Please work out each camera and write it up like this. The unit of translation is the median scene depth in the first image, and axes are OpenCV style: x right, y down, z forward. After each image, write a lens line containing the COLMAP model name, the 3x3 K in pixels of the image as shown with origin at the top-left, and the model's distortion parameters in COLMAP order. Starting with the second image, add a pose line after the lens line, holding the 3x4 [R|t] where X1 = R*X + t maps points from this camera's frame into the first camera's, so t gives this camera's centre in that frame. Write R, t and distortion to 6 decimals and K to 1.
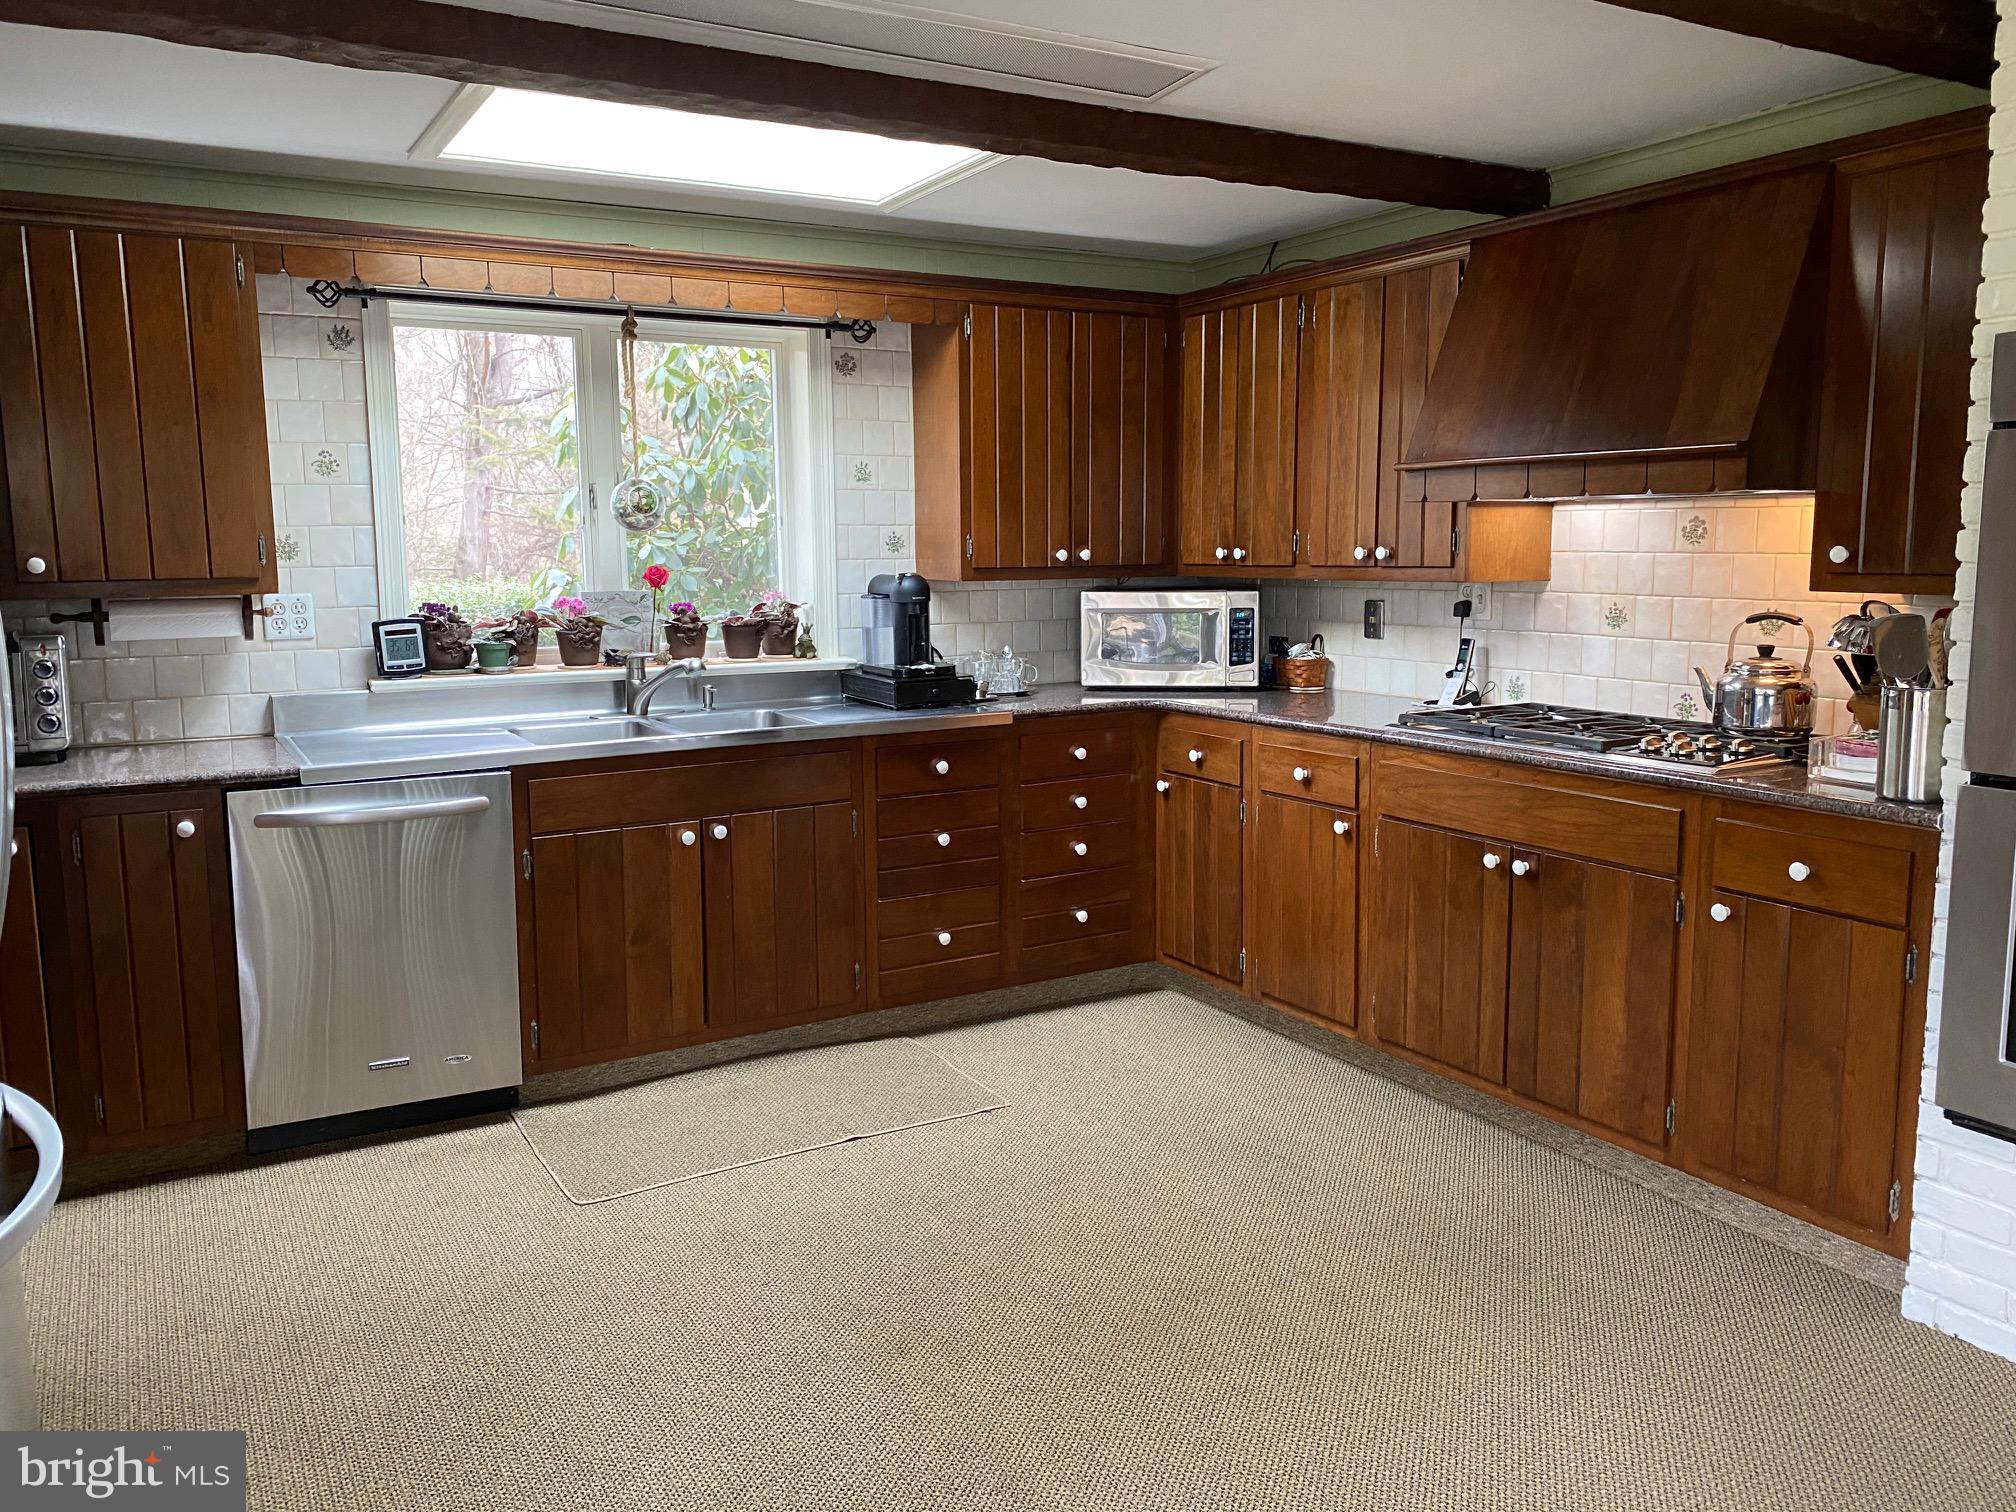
lens RADIAL K [[1534.2, 0, 1004.6], [0, 1534.2, 771.7], [0, 0, 1]] dist [0.001131, 0.002033]
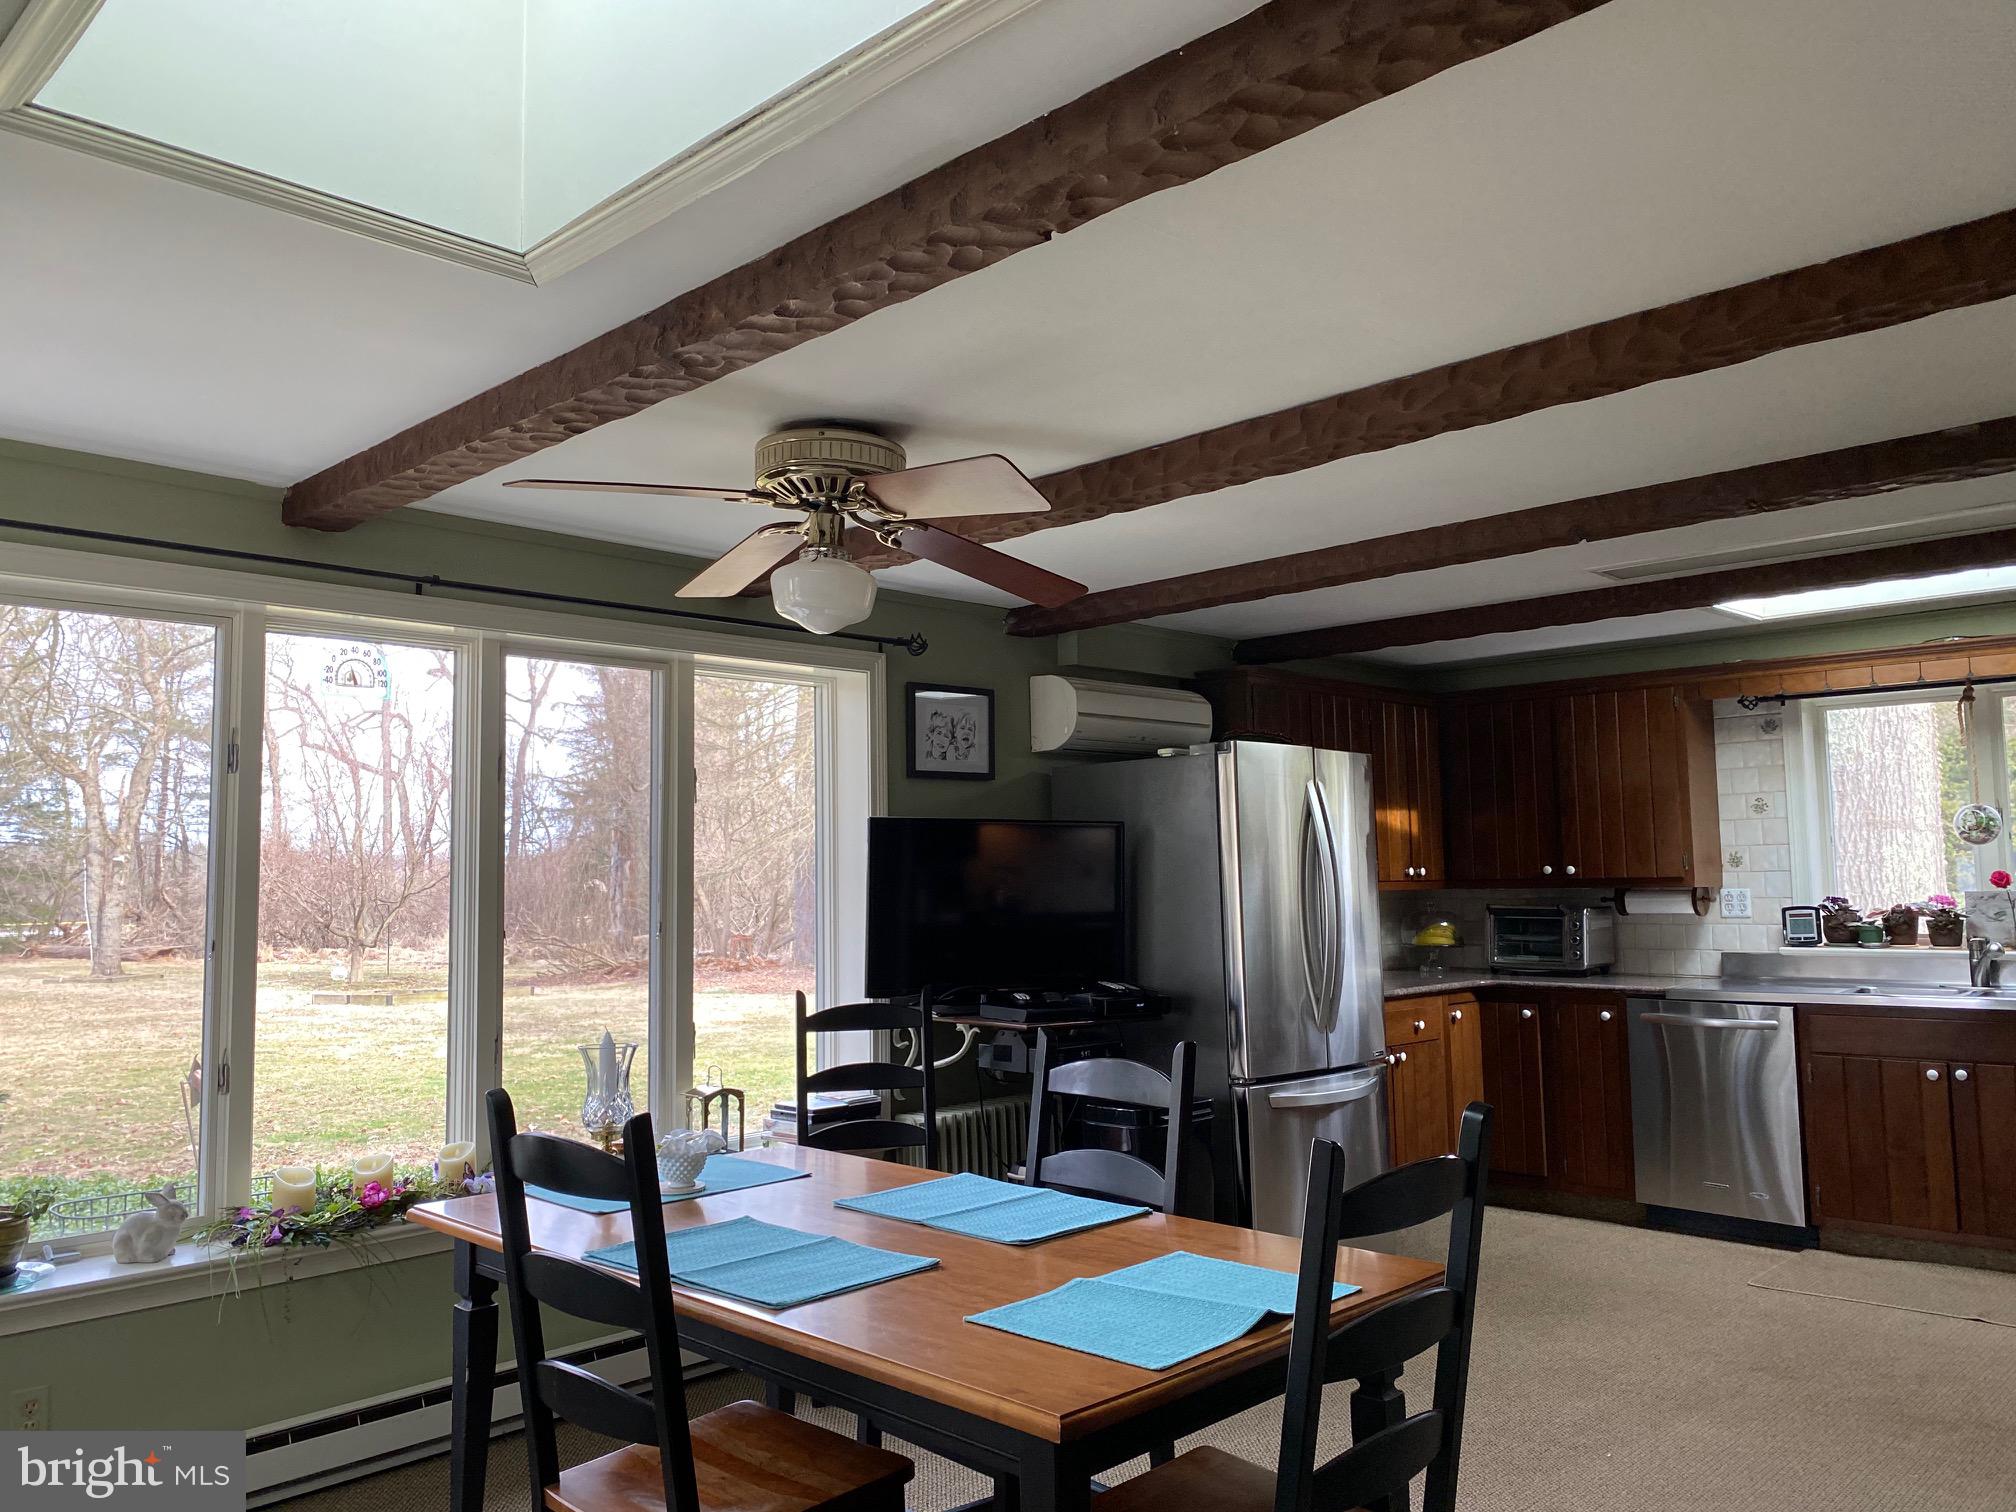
lens RADIAL K [[1534.2, 0, 1007.1], [0, 1534.2, 750.0], [0, 0, 1]] dist [0.001131, 0.002033]
pose [[0.273022, -0.078033, -0.958838, 0.846691], [-0.136998, 0.983392, -0.119041, 0.034175], [0.952203, 0.163860, 0.257797, -0.140428]]
